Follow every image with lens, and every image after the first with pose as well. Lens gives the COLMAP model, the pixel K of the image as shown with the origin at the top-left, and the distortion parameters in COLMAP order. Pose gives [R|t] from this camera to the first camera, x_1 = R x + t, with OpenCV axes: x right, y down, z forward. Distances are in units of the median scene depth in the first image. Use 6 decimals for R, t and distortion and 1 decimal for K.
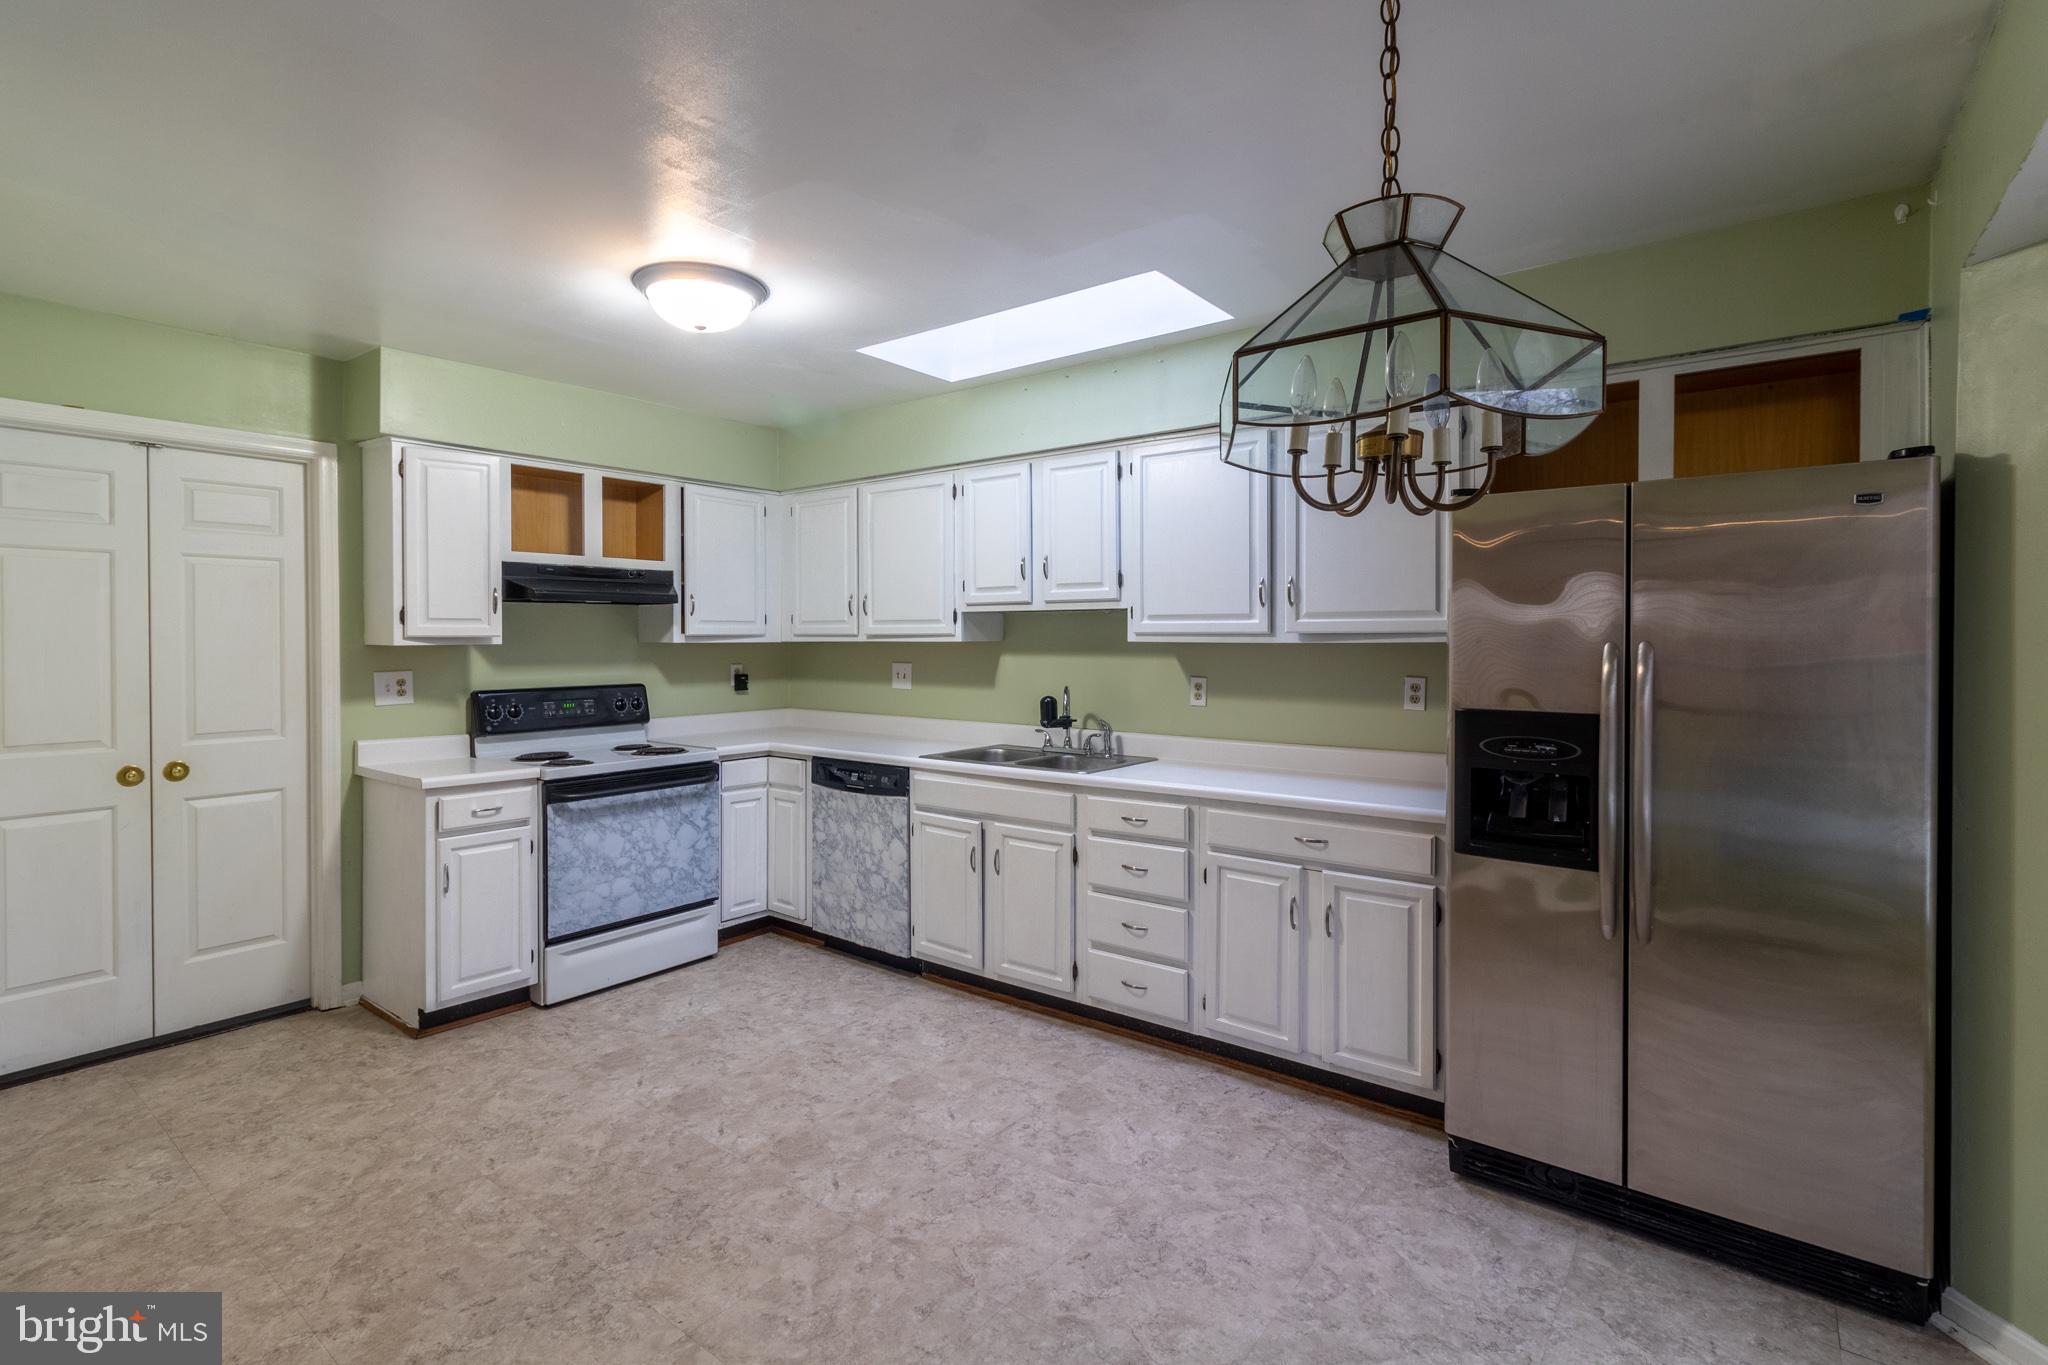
lens RADIAL K [[954.0, 0, 1020.5], [0, 954.0, 643.2], [0, 0, 1]] dist [-0.000428, 0.000238]
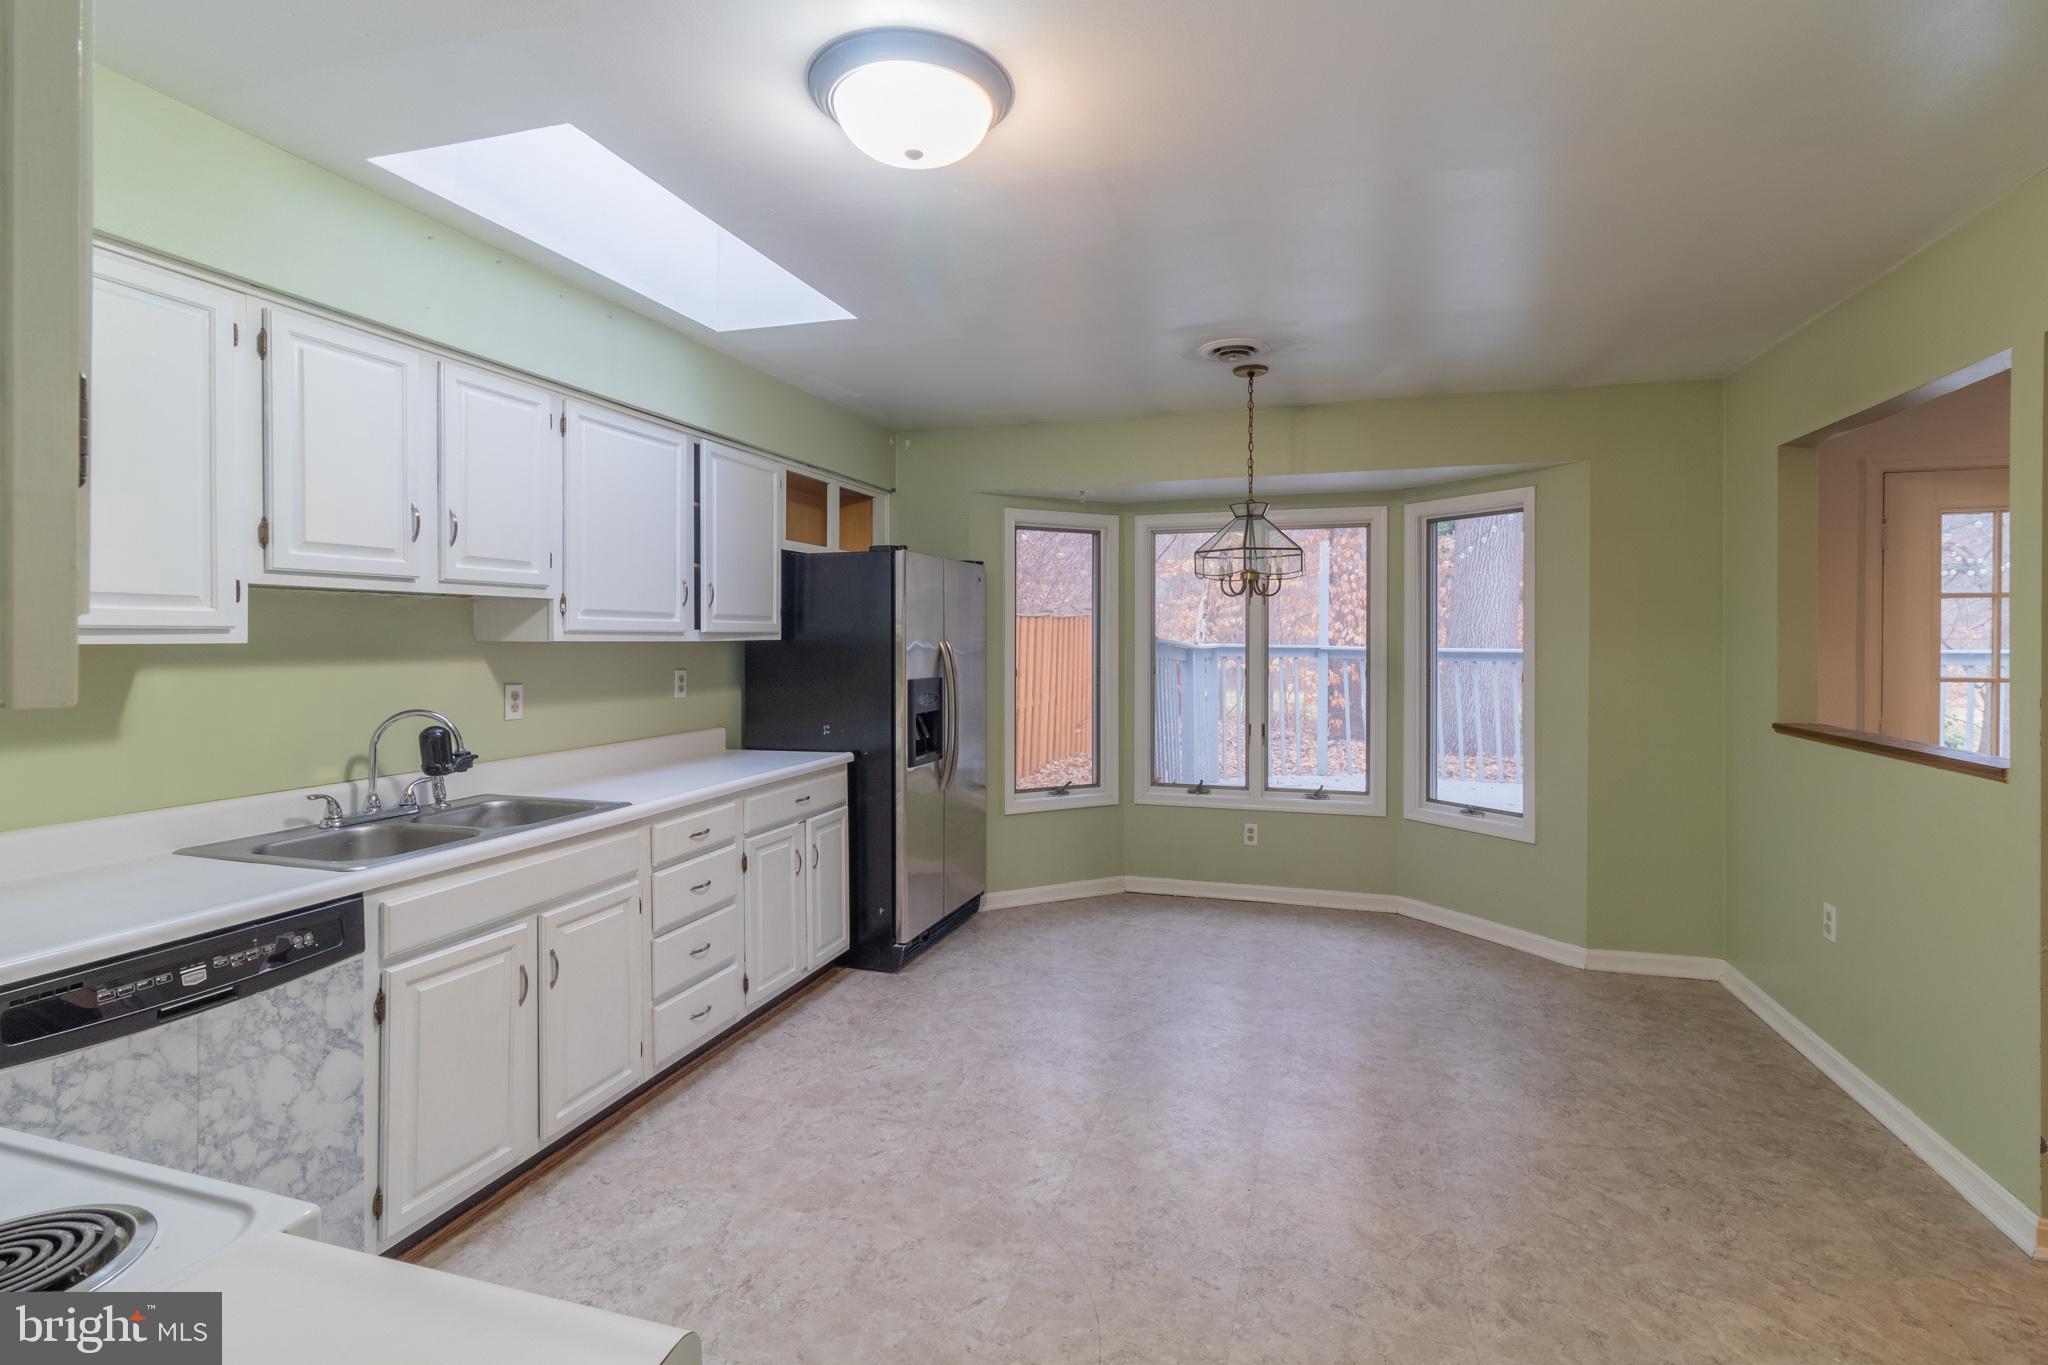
lens RADIAL K [[954.0, 0, 1020.5], [0, 954.0, 643.2], [0, 0, 1]] dist [-0.000428, 0.000238]
pose [[-0.332738, -0.005726, 0.943002, -0.839068], [0.005298, 0.999954, 0.007941, -0.004379], [-0.943004, 0.007639, -0.332693, 0.996535]]
